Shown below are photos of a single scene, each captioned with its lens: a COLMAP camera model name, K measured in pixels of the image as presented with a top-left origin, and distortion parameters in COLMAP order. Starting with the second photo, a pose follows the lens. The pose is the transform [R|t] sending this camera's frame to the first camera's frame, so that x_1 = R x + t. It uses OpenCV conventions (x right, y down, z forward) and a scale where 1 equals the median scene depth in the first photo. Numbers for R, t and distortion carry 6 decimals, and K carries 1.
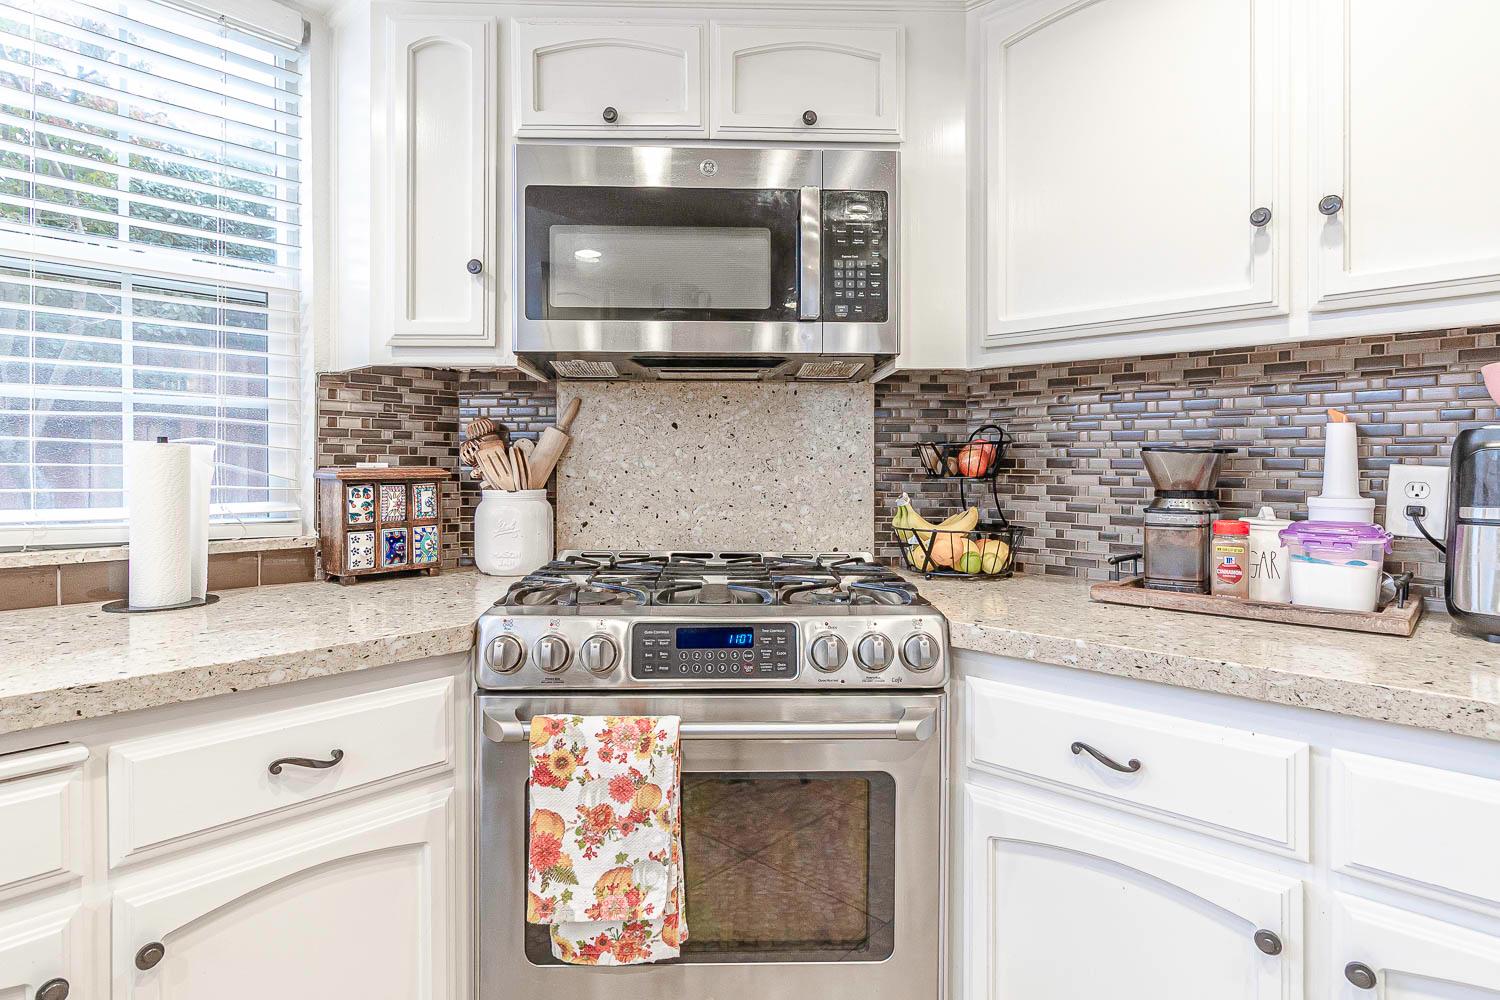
lens RADIAL K [[808.1, 0, 743.3], [0, 808.1, 469.6], [0, 0, 1]] dist [0.000365, -0.000710]
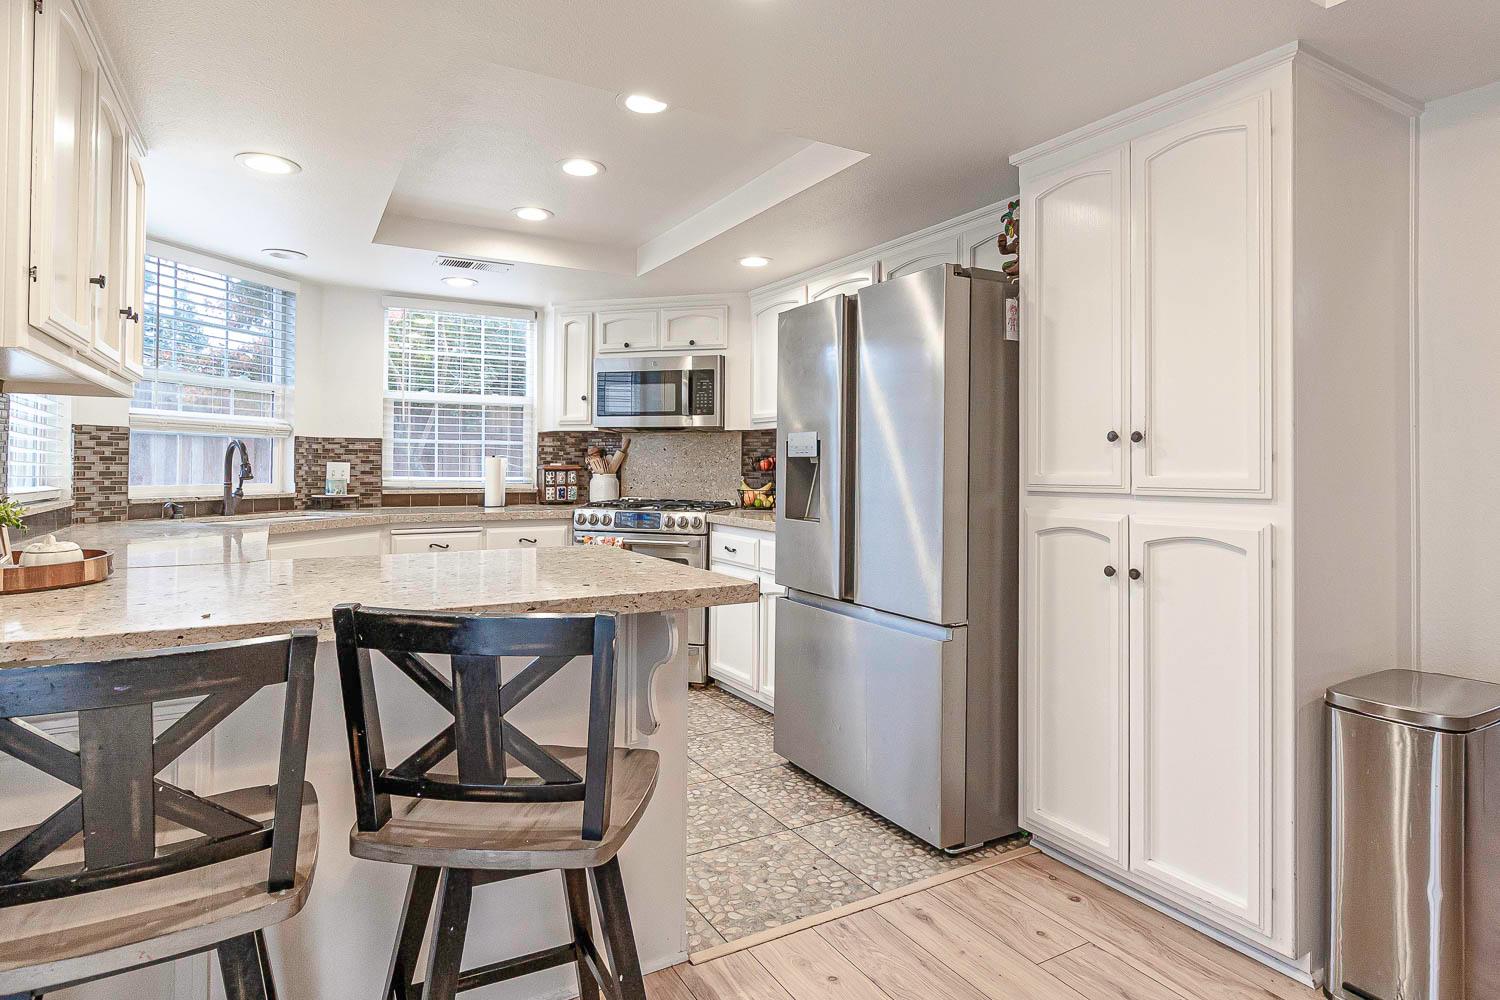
lens RADIAL K [[808.1, 0, 743.3], [0, 808.1, 469.6], [0, 0, 1]] dist [0.000365, -0.000710]
pose [[0.959584, 0.007928, -0.281311, 1.030891], [-0.007724, 0.999968, 0.001832, 0.002607], [0.281317, 0.000415, 0.959615, -1.629608]]
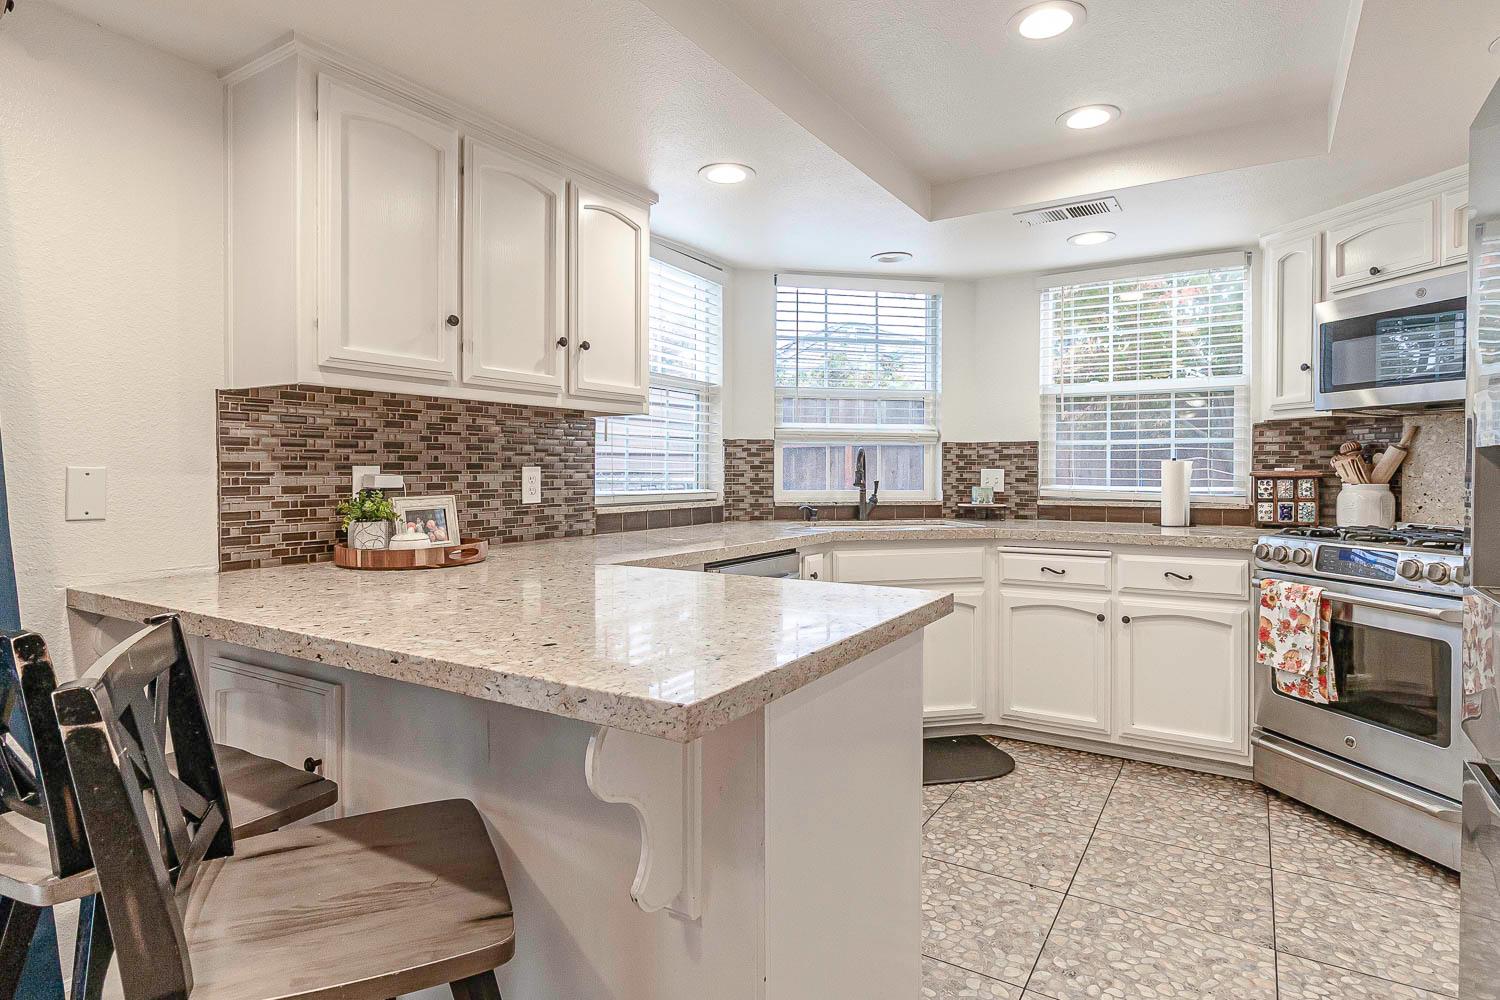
lens RADIAL K [[808.1, 0, 743.3], [0, 808.1, 469.6], [0, 0, 1]] dist [0.000365, -0.000710]
pose [[0.188147, -0.001480, -0.982140, 1.266328], [-0.003404, 0.999992, -0.002160, 0.003808], [0.982135, 0.003750, 0.188140, -0.660768]]
